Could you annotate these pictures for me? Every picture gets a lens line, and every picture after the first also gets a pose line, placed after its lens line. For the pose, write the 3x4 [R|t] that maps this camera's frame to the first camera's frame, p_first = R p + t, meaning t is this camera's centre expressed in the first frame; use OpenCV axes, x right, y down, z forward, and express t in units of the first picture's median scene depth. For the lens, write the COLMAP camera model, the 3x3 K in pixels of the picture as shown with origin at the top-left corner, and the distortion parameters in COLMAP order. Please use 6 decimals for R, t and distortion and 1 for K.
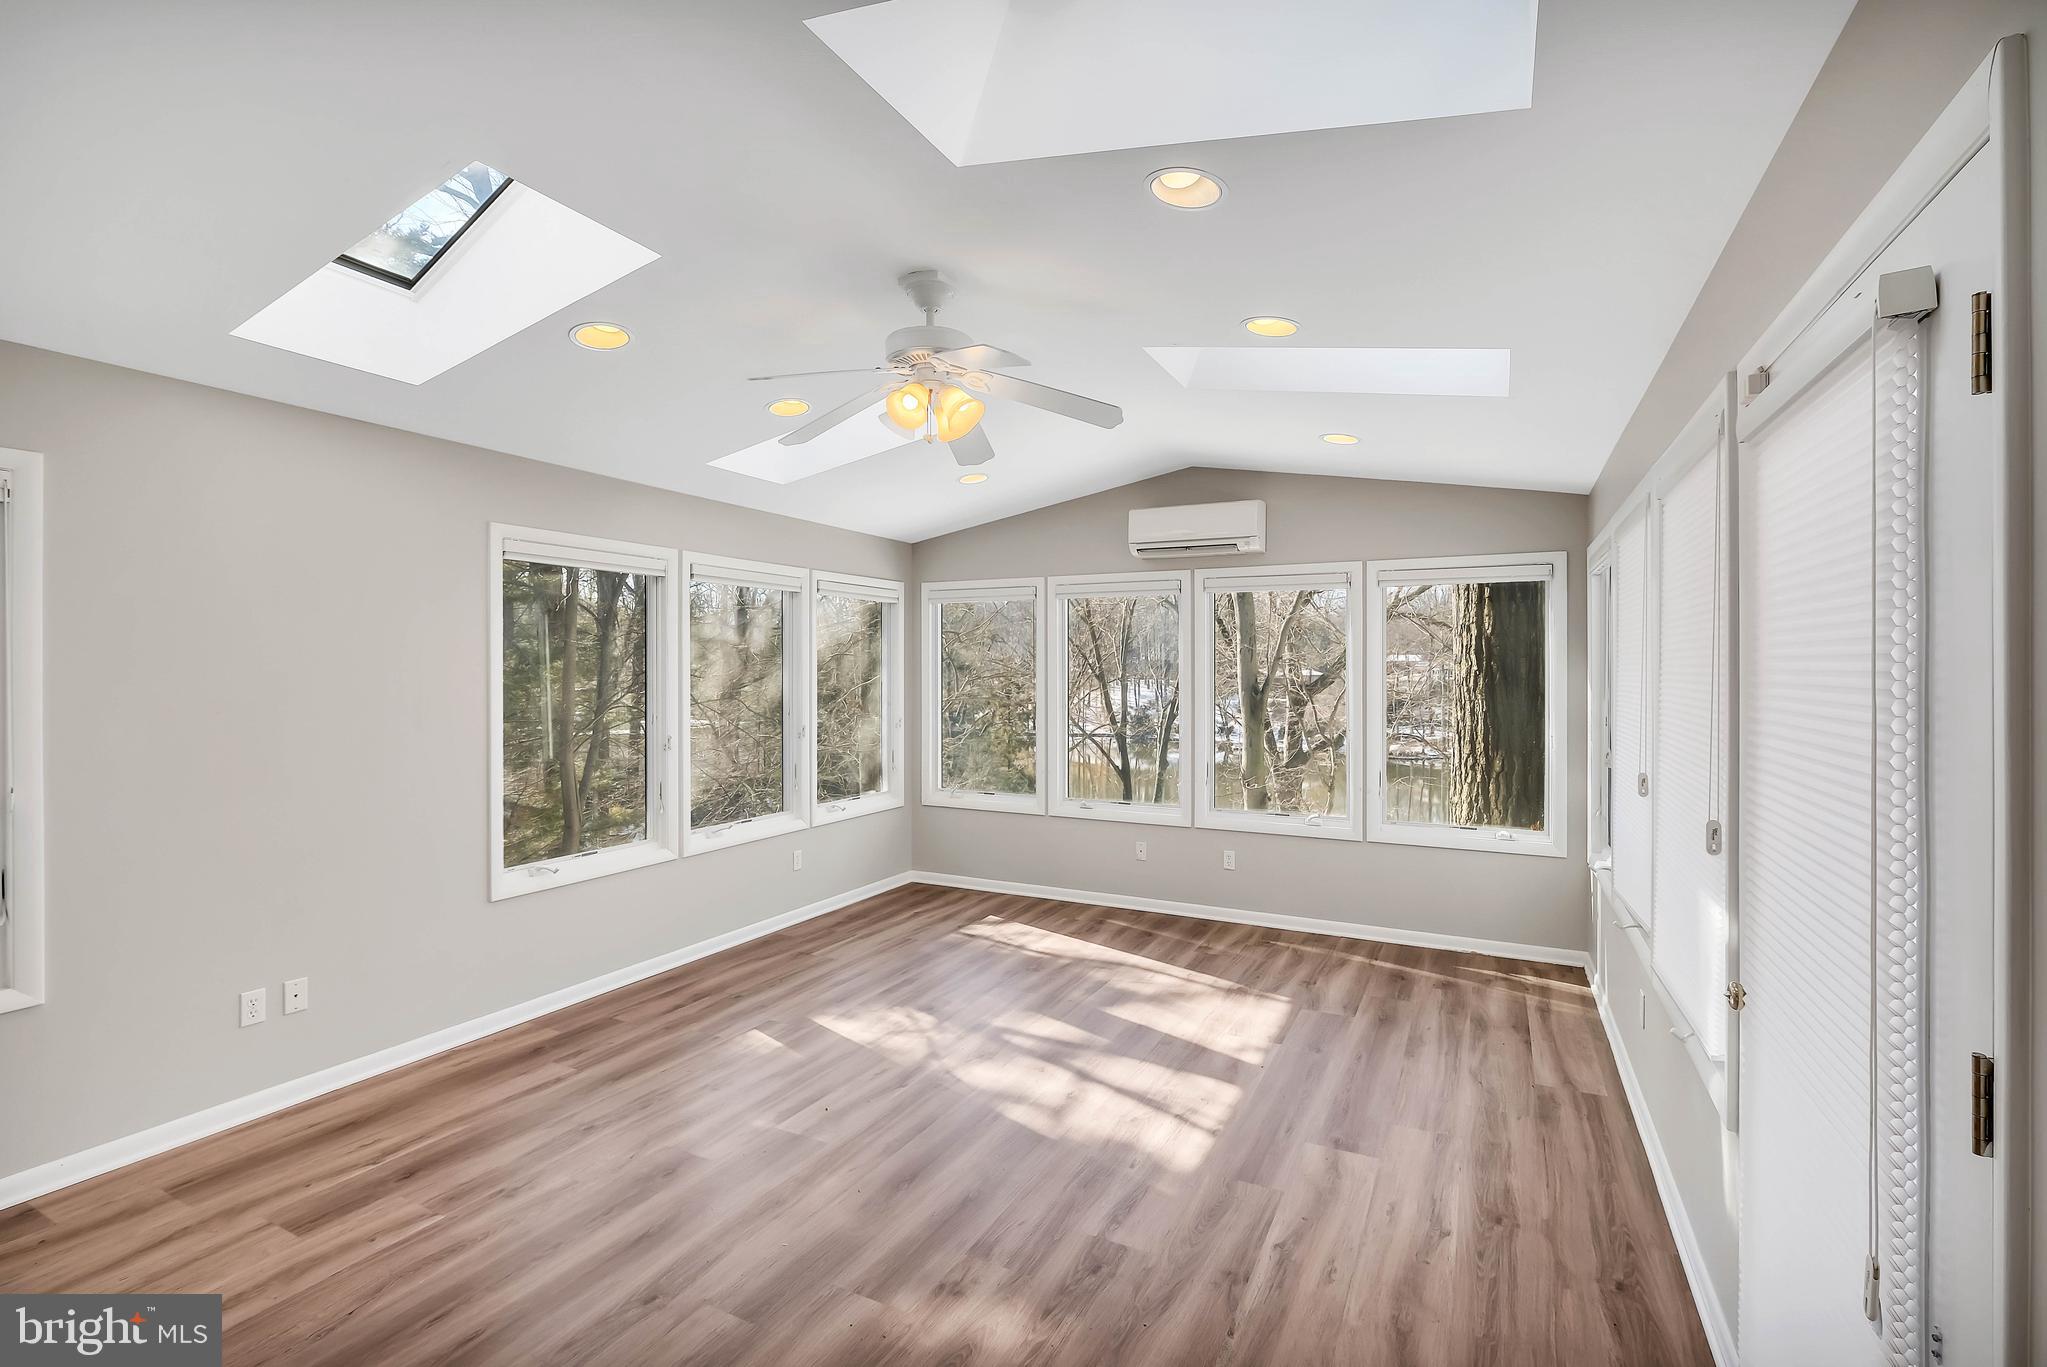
lens RADIAL K [[908.0, 0, 1033.4], [0, 908.0, 671.6], [0, 0, 1]] dist [-0.001752, -0.000685]
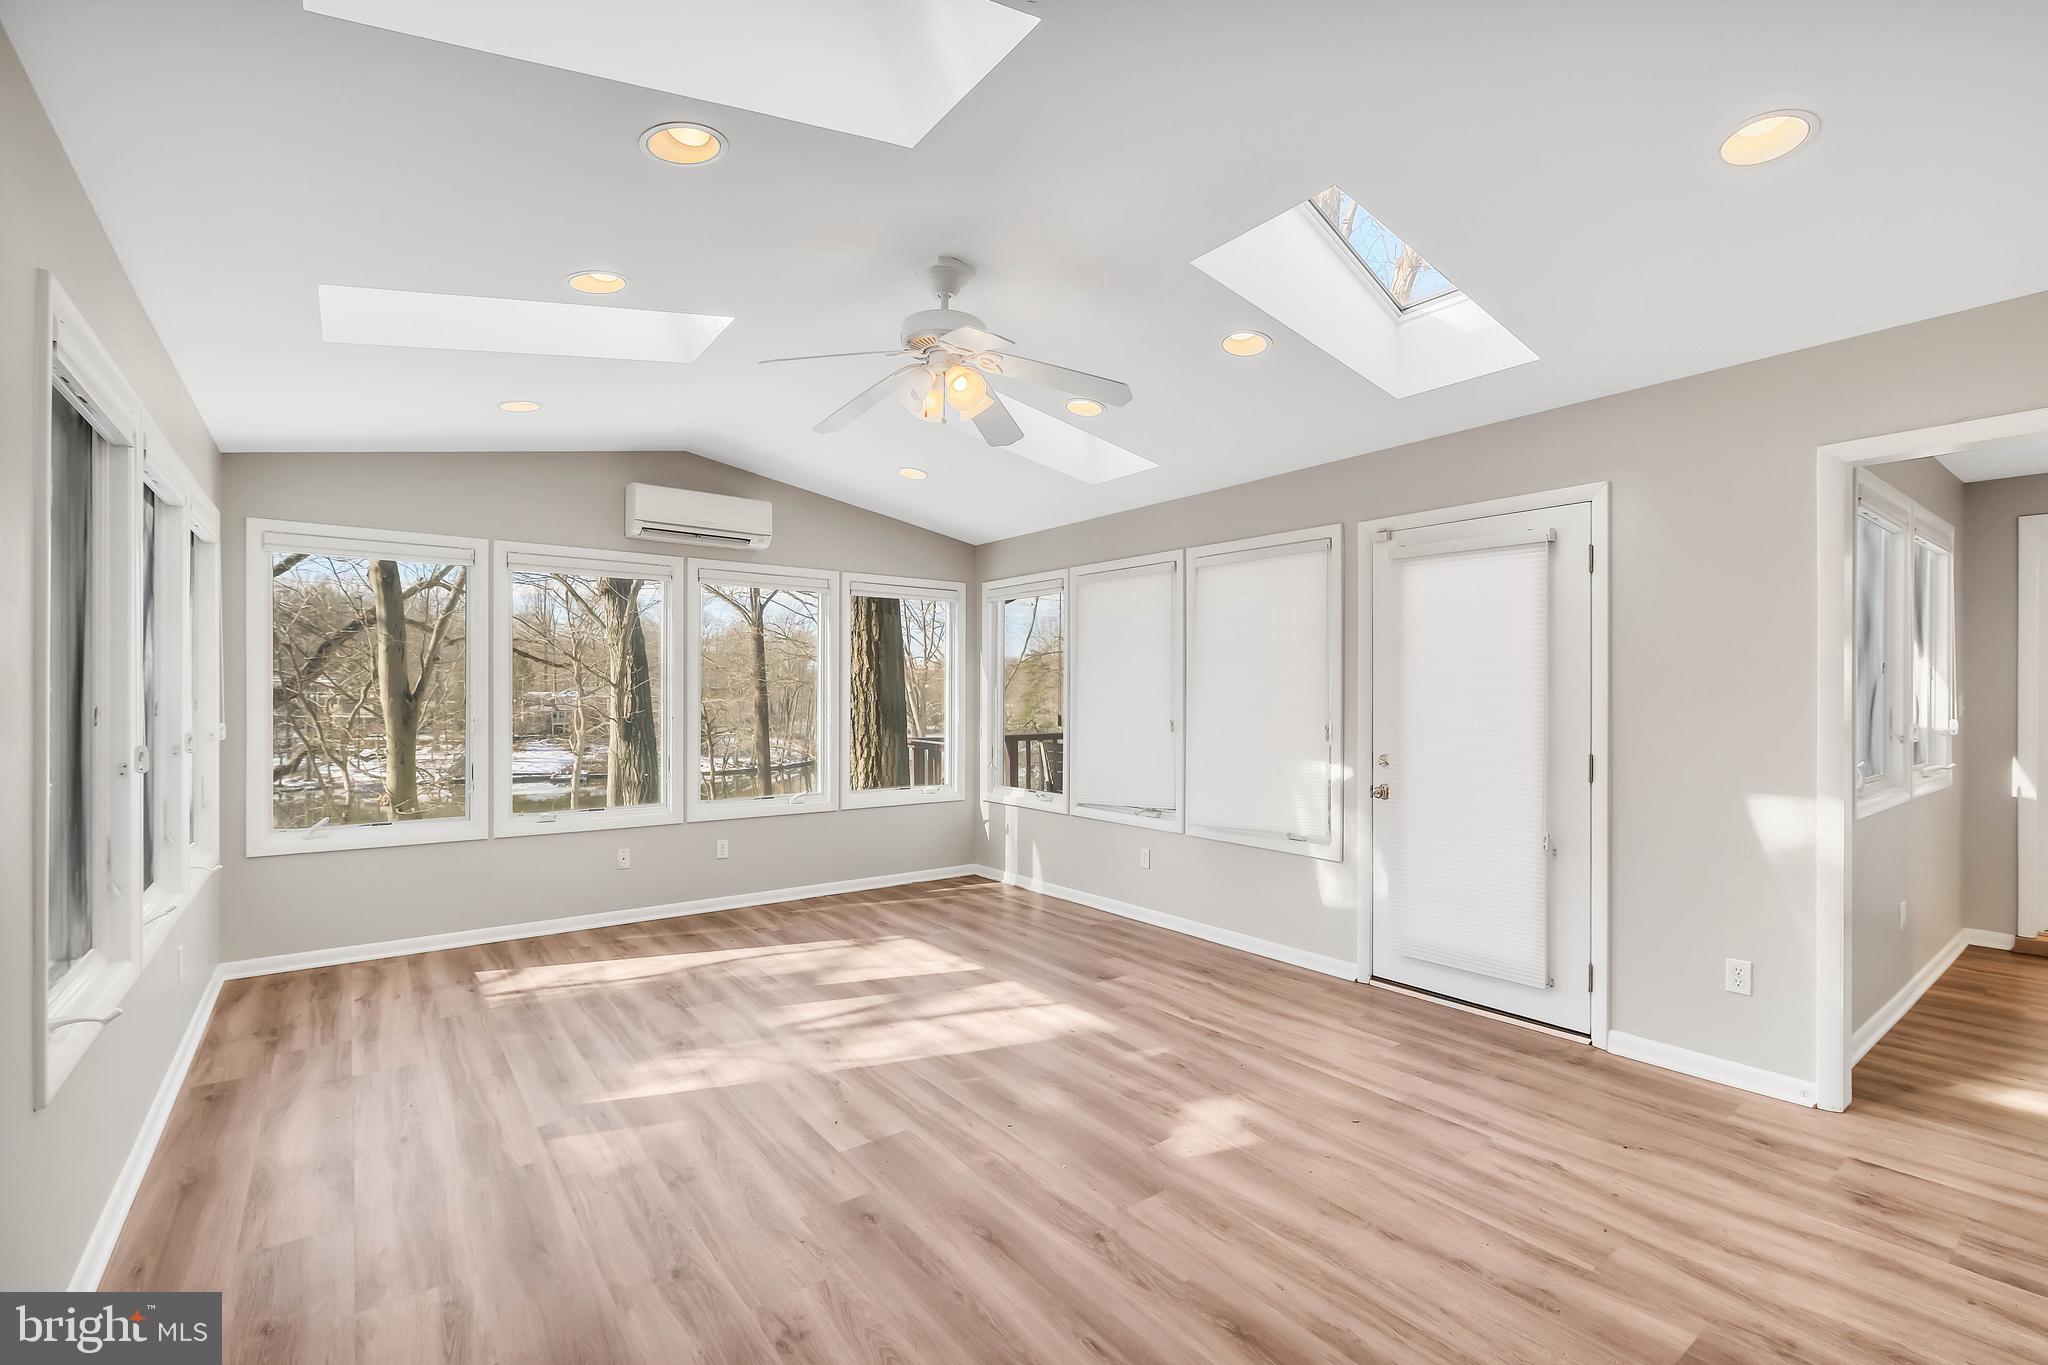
lens RADIAL K [[908.4, 0, 1042.2], [0, 908.4, 695.1], [0, 0, 1]] dist [-0.001752, -0.000685]
pose [[0.426775, -0.004602, 0.904346, -0.603449], [-0.004831, 0.999961, 0.007368, 0.028122], [-0.904345, -0.007513, 0.426736, 0.268510]]
